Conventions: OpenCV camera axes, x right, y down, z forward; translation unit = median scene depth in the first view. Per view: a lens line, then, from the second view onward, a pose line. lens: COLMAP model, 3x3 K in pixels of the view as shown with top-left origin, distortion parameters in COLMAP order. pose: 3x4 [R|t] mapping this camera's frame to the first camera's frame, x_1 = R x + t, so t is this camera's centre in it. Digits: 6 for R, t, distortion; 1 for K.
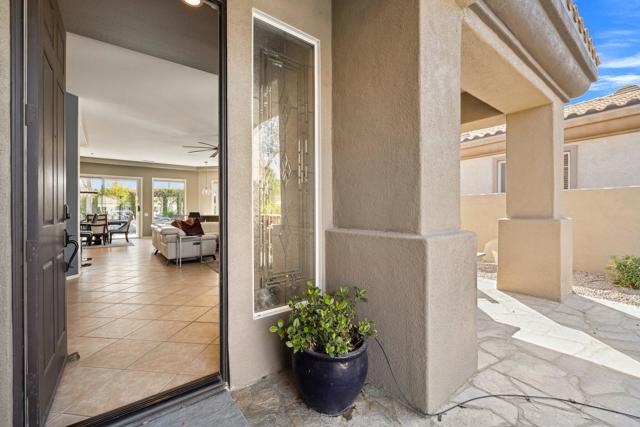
lens RADIAL K [[269.2, 0, 319.6], [0, 269.2, 211.5], [0, 0, 1]] dist [0.000789, -0.000458]
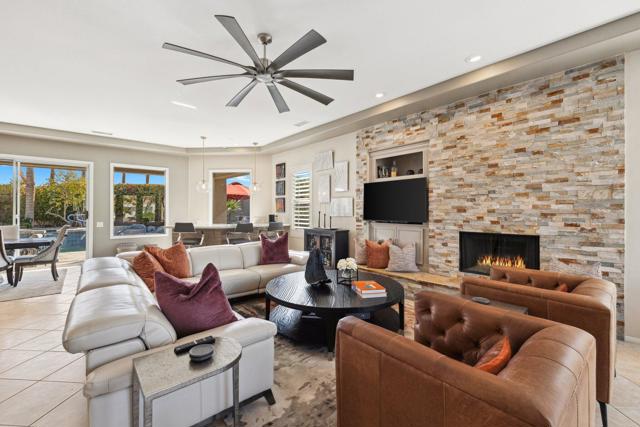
lens RADIAL K [[269.2, 0, 320.4], [0, 269.2, 211.0], [0, 0, 1]] dist [0.000789, -0.000458]
pose [[0.998269, 0.004483, 0.058635, -0.192526], [-0.004424, 0.999990, -0.001128, -0.020640], [-0.058639, 0.000866, 0.998279, 0.378417]]
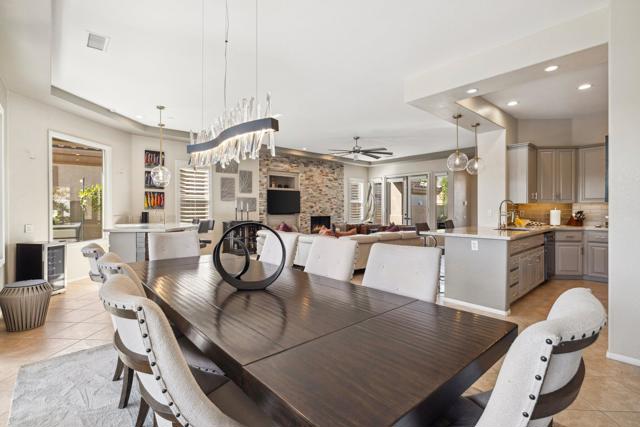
lens RADIAL K [[306.3, 0, 324.1], [0, 306.3, 211.3], [0, 0, 1]] dist [0.002469, 0.000088]
pose [[-0.065634, -0.008260, 0.997810, -0.951474], [-0.000984, 0.999966, 0.008214, -0.018138], [-0.997843, -0.000443, -0.065640, 0.756861]]
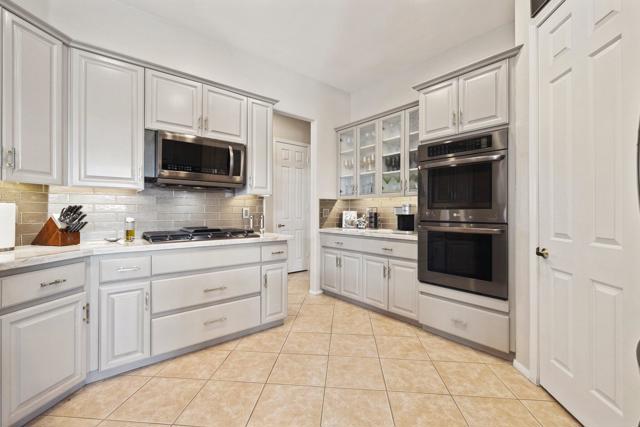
lens RADIAL K [[269.2, 0, 322.1], [0, 269.2, 213.2], [0, 0, 1]] dist [0.000789, -0.000458]
pose [[-0.999087, -0.002246, -0.042675, -0.949297], [-0.002350, 0.999994, 0.002380, -0.018090], [0.042669, 0.002478, -0.999086, 0.755017]]
